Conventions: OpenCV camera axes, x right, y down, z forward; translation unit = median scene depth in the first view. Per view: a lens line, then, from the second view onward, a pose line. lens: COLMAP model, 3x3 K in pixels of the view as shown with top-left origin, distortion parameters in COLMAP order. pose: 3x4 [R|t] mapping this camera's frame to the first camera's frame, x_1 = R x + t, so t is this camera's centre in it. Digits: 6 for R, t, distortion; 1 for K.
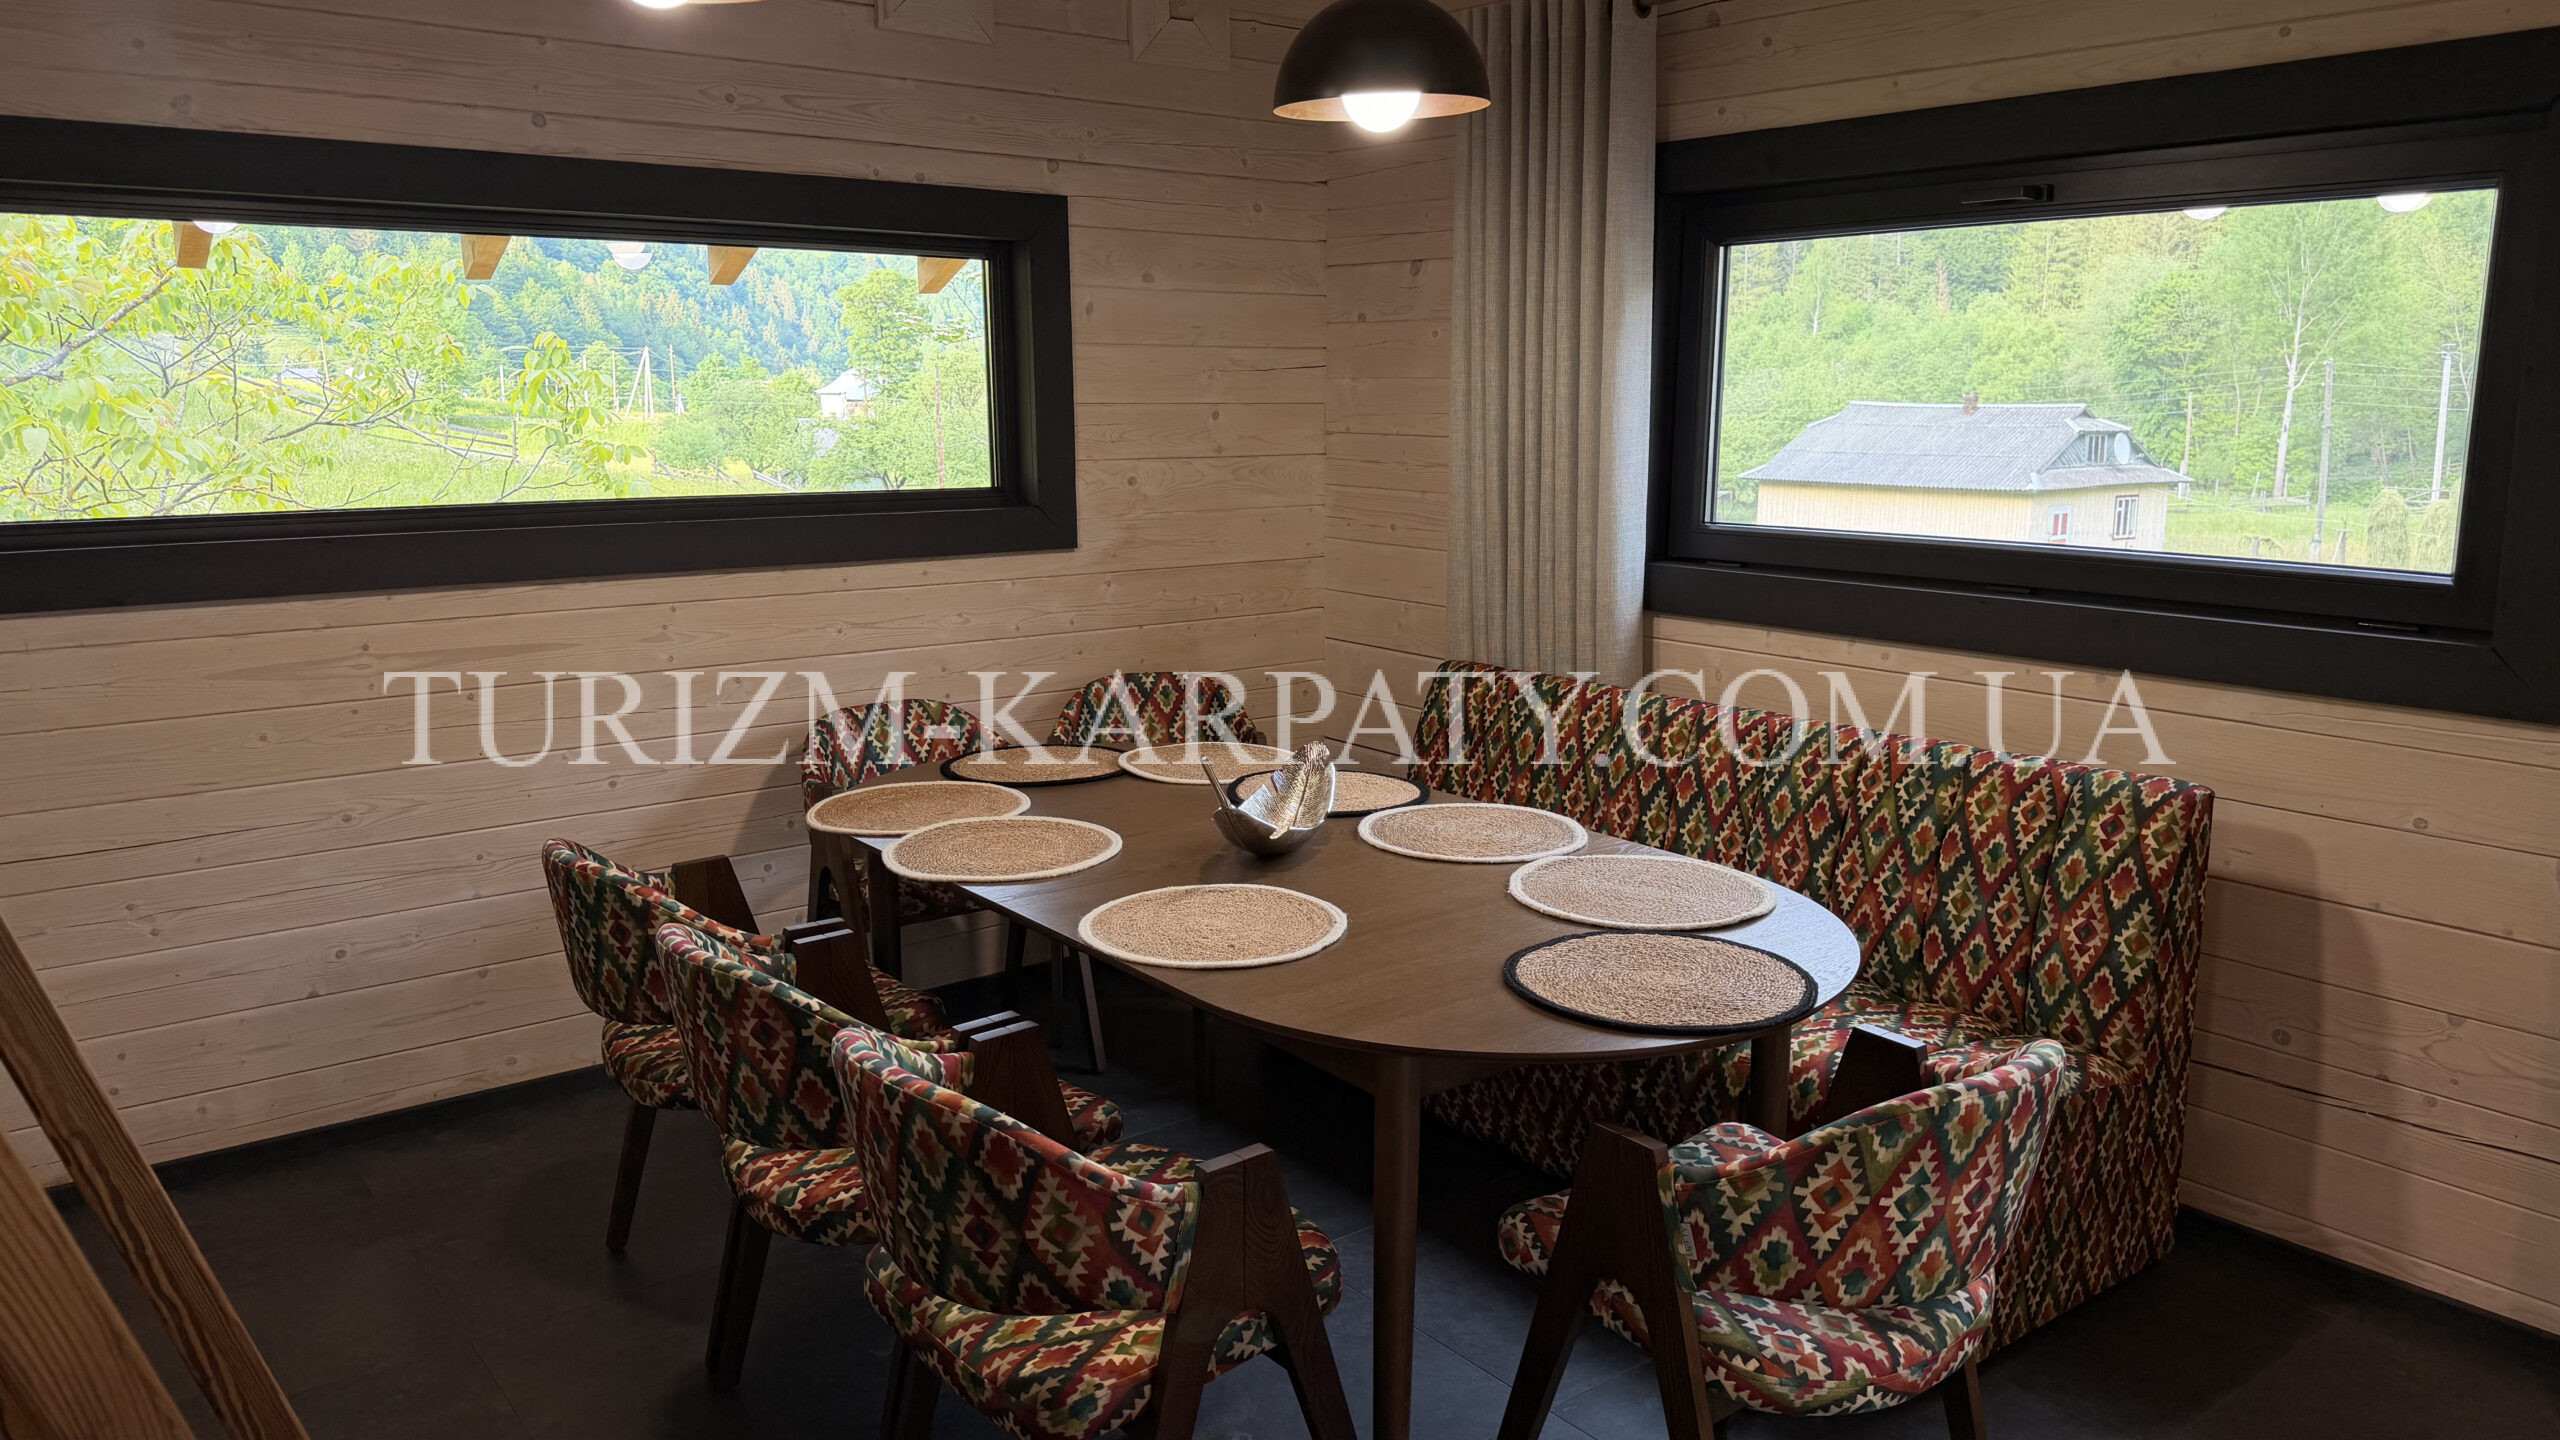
lens RADIAL K [[1805.2, 0, 1266.3], [0, 1805.2, 728.0], [0, 0, 1]] dist [0.089357, -0.108377]
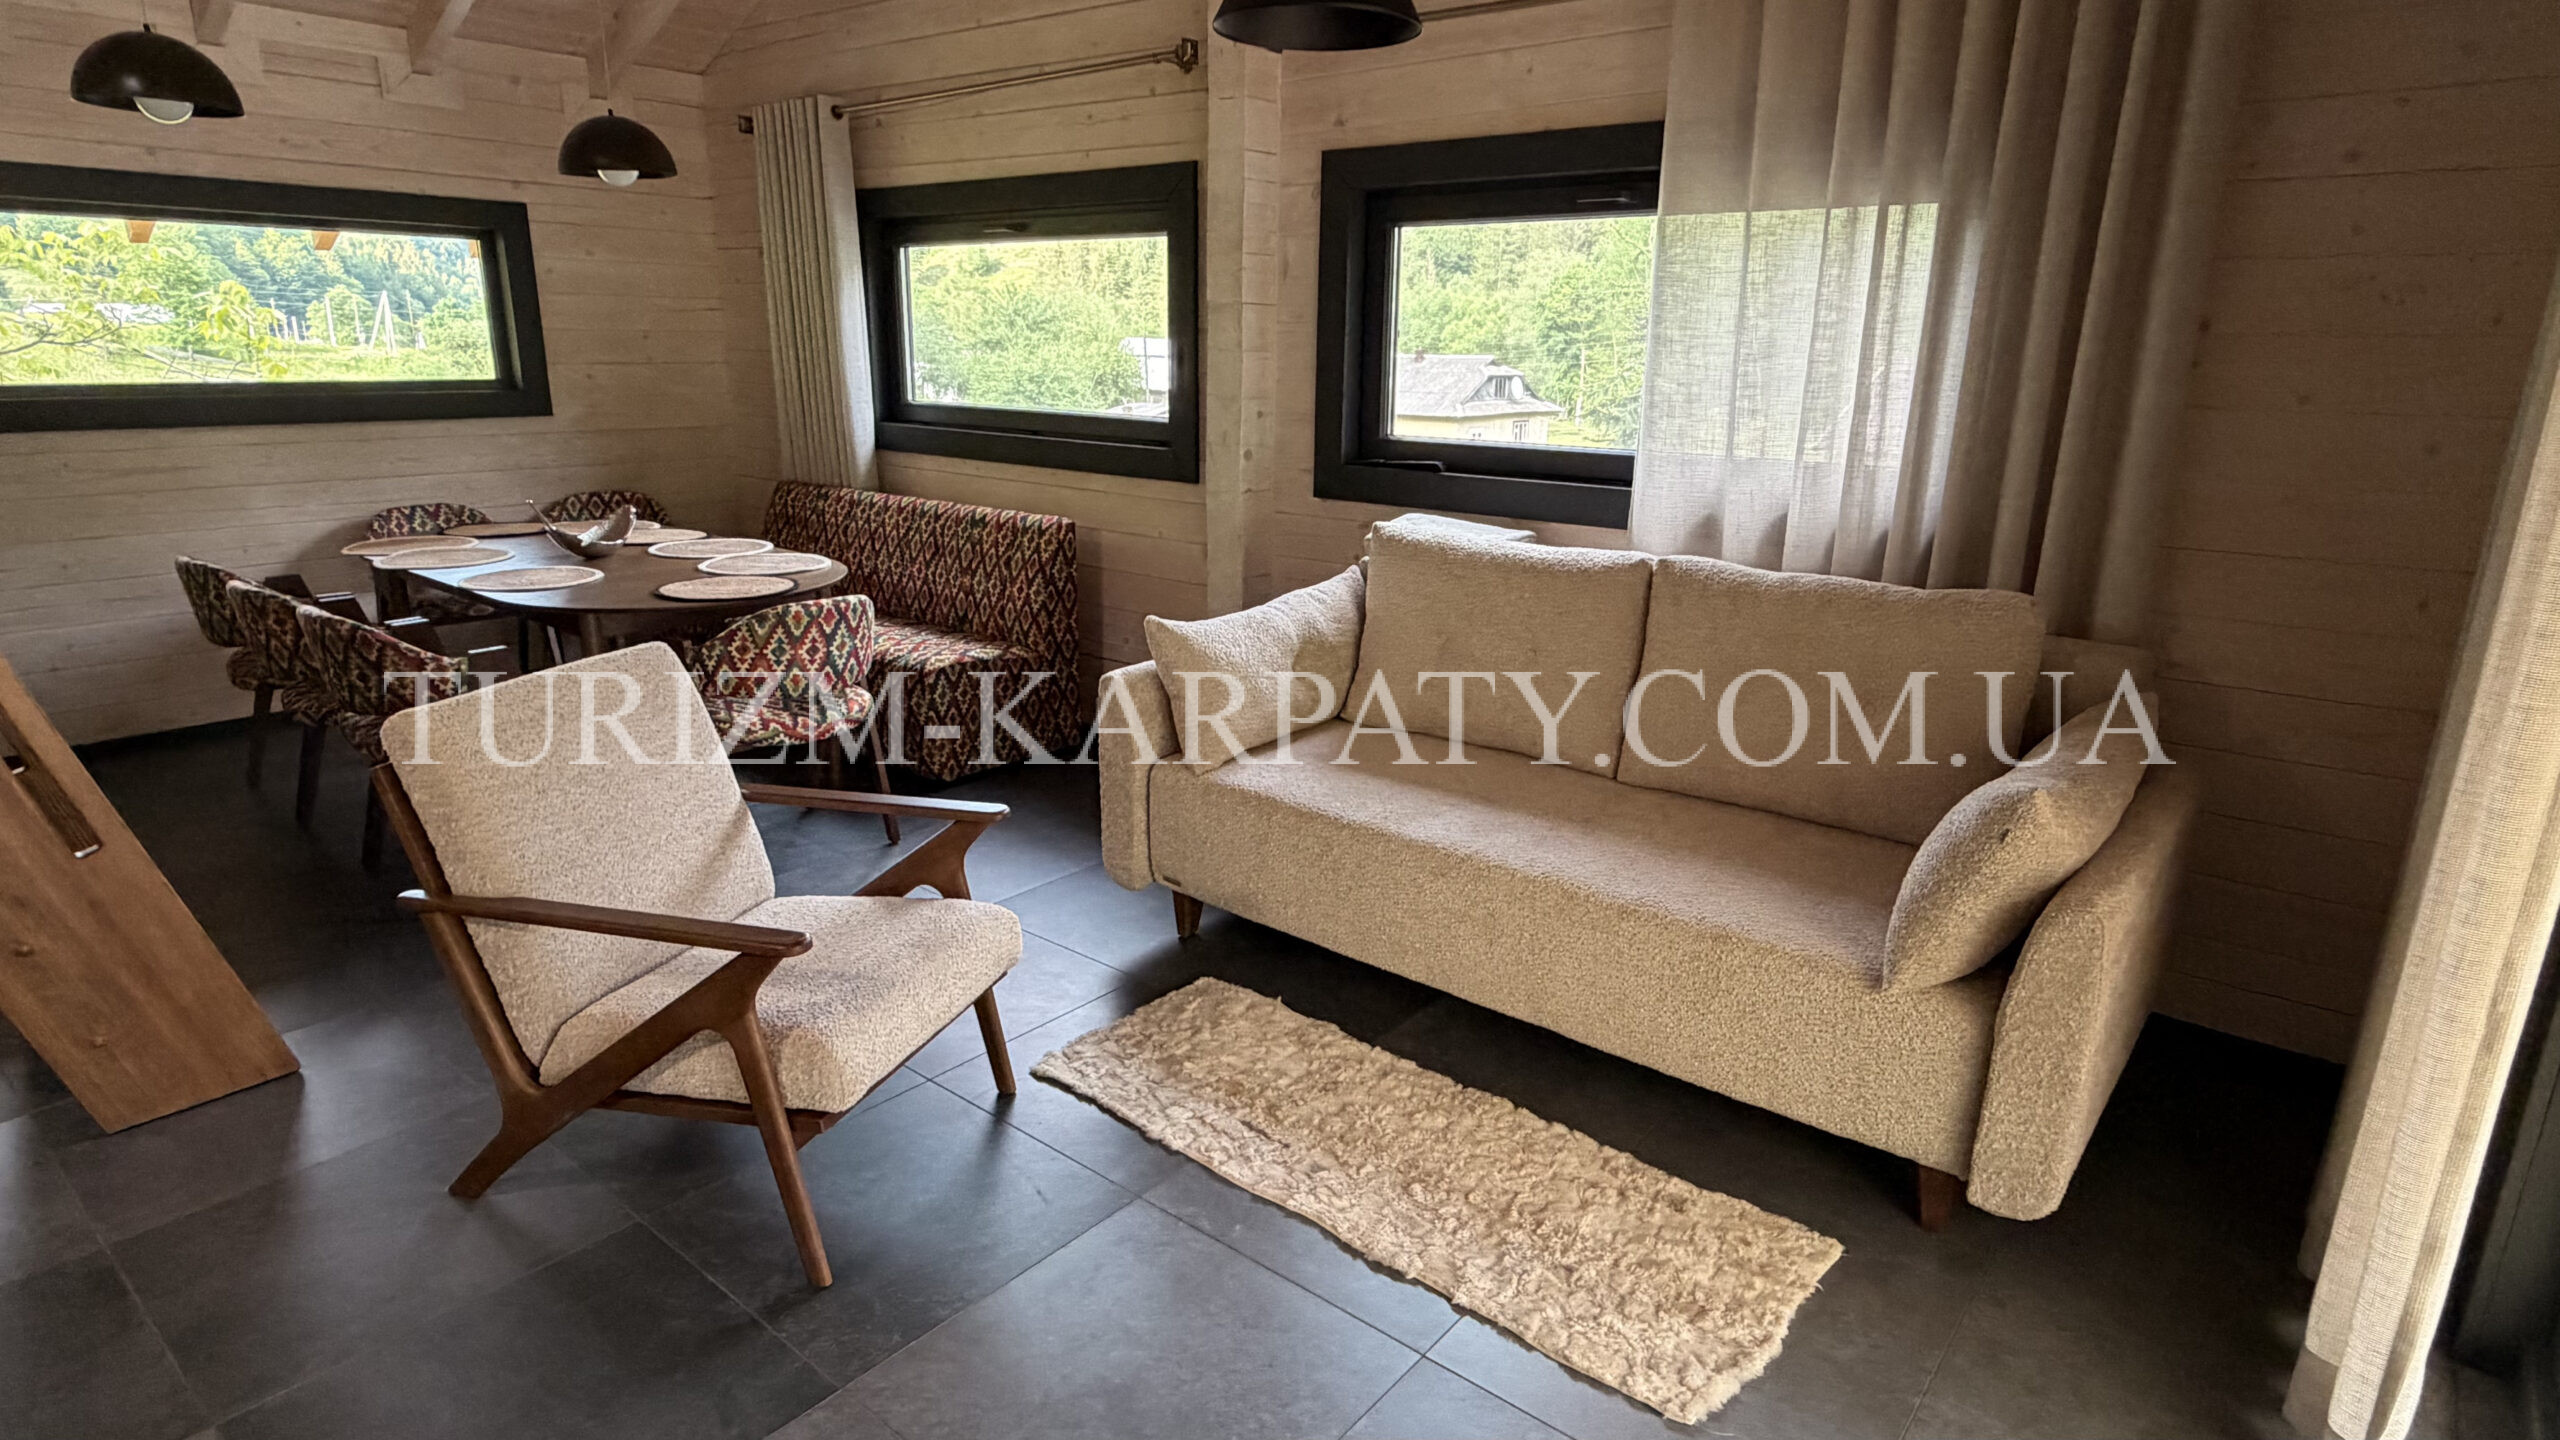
lens RADIAL K [[1371.9, 0, 1253.2], [0, 1371.9, 730.9], [0, 0, 1]] dist [0.010046, -0.002205]
pose [[0.976578, -0.044912, 0.210422, 0.247321], [0.024951, 0.995013, 0.096577, 0.084788], [-0.213710, -0.089065, 0.972829, -0.413206]]
